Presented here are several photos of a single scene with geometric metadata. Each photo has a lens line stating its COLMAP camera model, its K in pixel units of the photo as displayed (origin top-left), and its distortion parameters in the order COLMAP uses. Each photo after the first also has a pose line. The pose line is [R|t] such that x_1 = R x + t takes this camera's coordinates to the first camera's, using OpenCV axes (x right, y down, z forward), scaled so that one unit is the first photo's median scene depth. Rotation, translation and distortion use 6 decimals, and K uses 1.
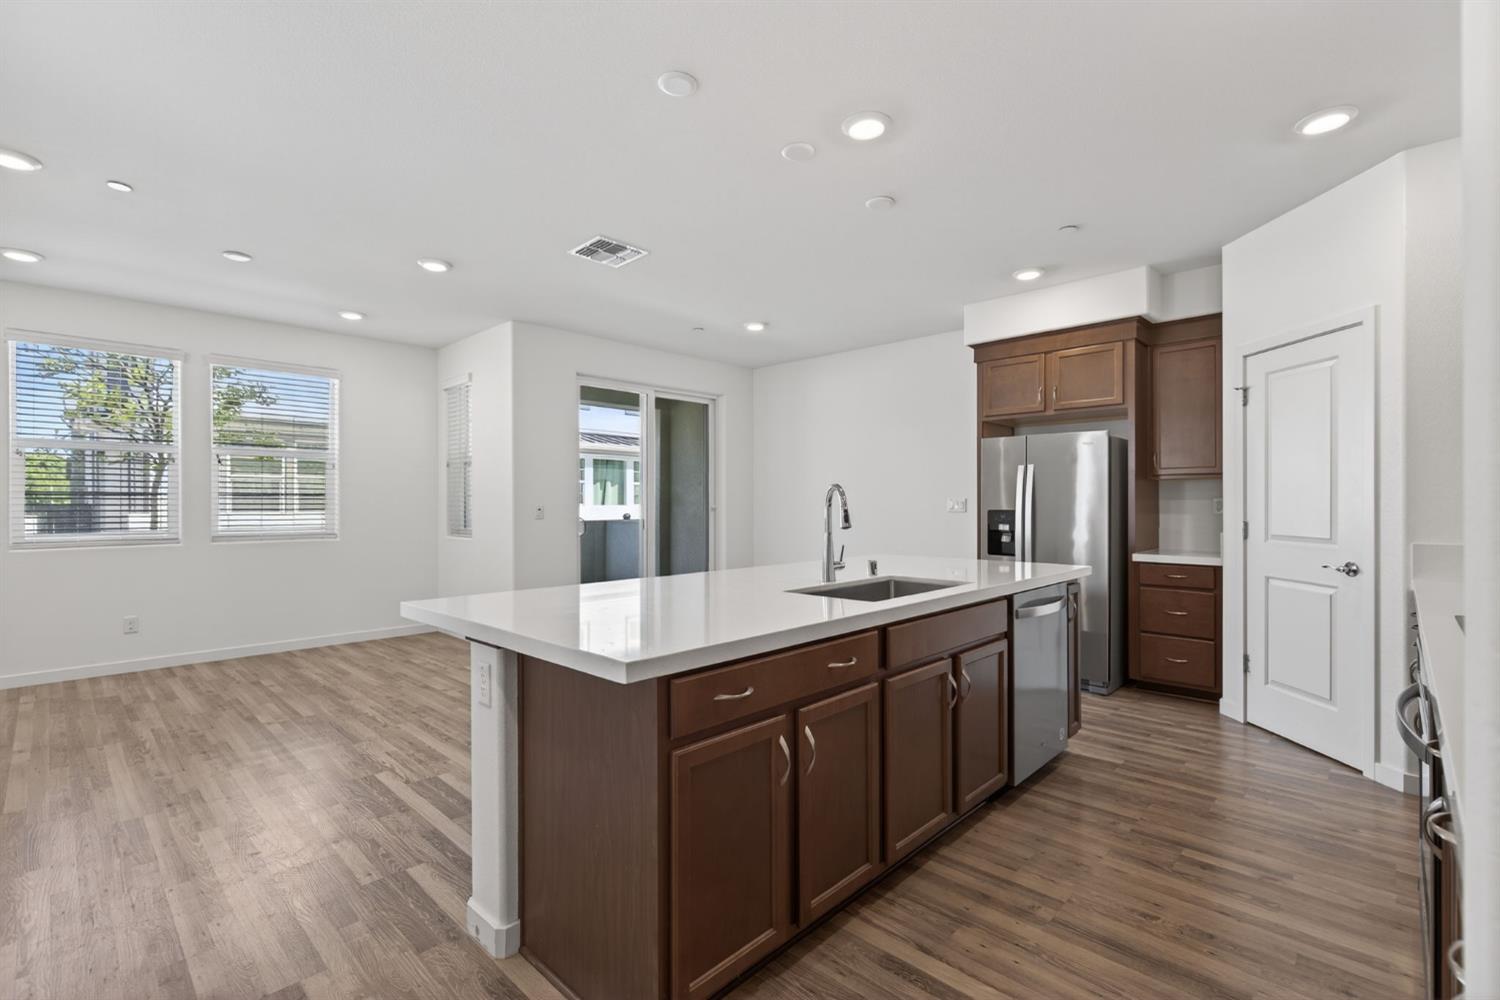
lens RADIAL K [[678.9, 0, 754.6], [0, 678.9, 500.6], [0, 0, 1]] dist [-0.001347, 0.001530]
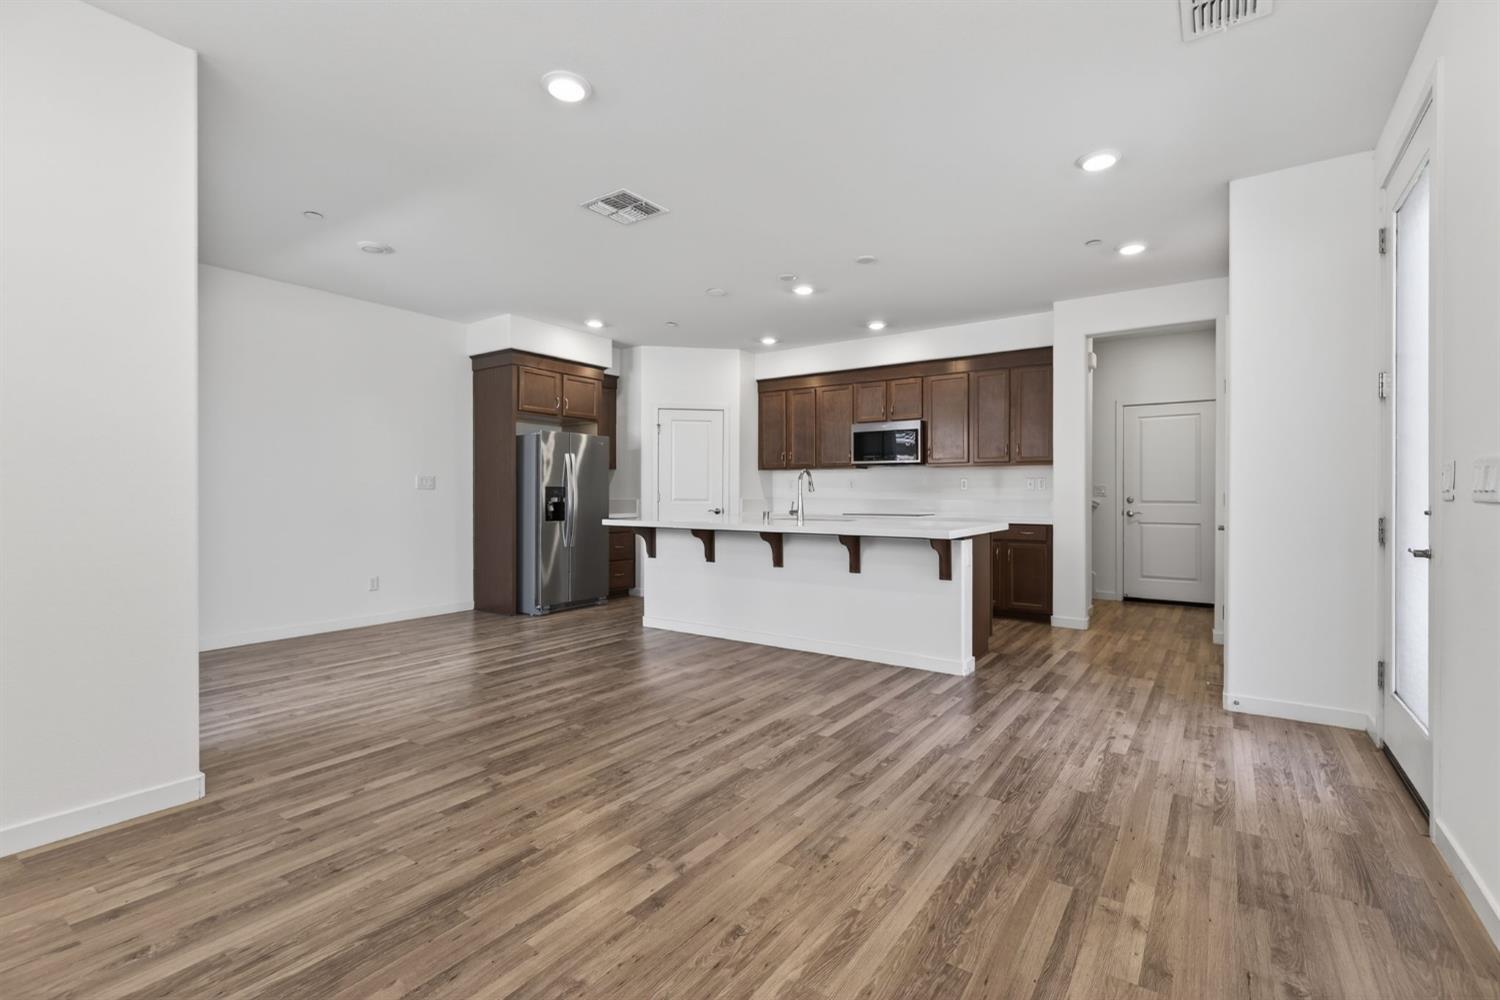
lens RADIAL K [[678.9, 0, 757.2], [0, 678.9, 496.3], [0, 0, 1]] dist [-0.001347, 0.001530]
pose [[-0.159495, -0.000945, 0.987198, -1.143825], [-0.004962, 0.999988, 0.000155, 0.035381], [-0.987186, -0.004874, -0.159498, 0.941449]]
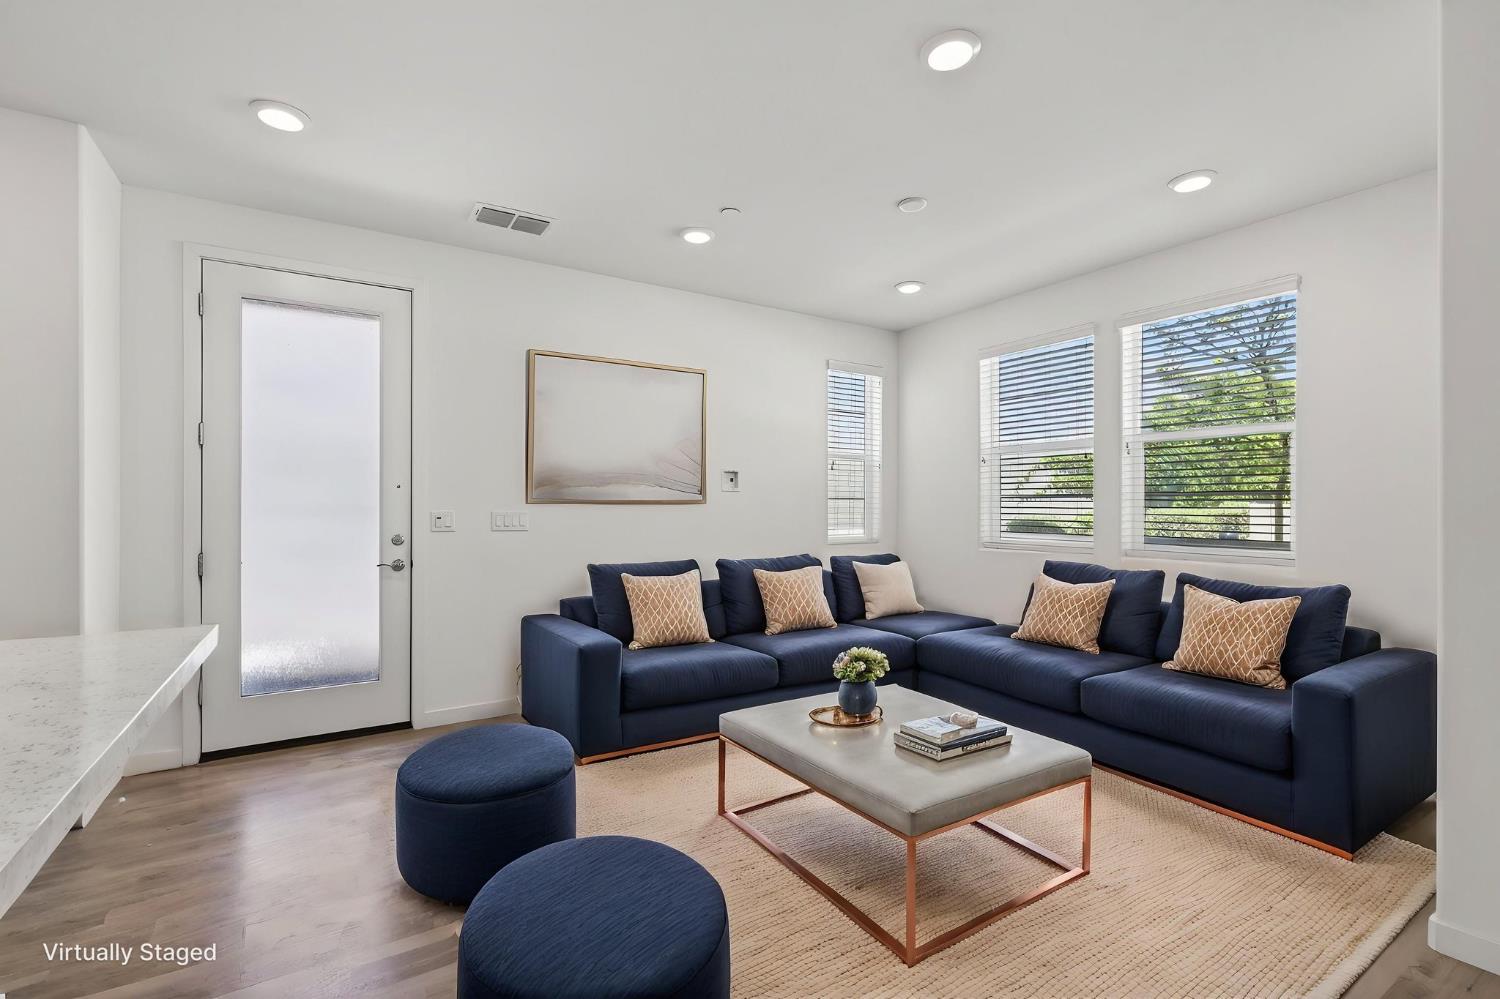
lens RADIAL K [[659.1, 0, 745.8], [0, 659.1, 504.0], [0, 0, 1]] dist [0.000340, 0.000085]
pose [[-0.245939, -0.001251, -0.969284, 0.048296], [0.004133, 0.999989, -0.002339, 0.001271], [0.969276, -0.004581, -0.245931, 0.985896]]
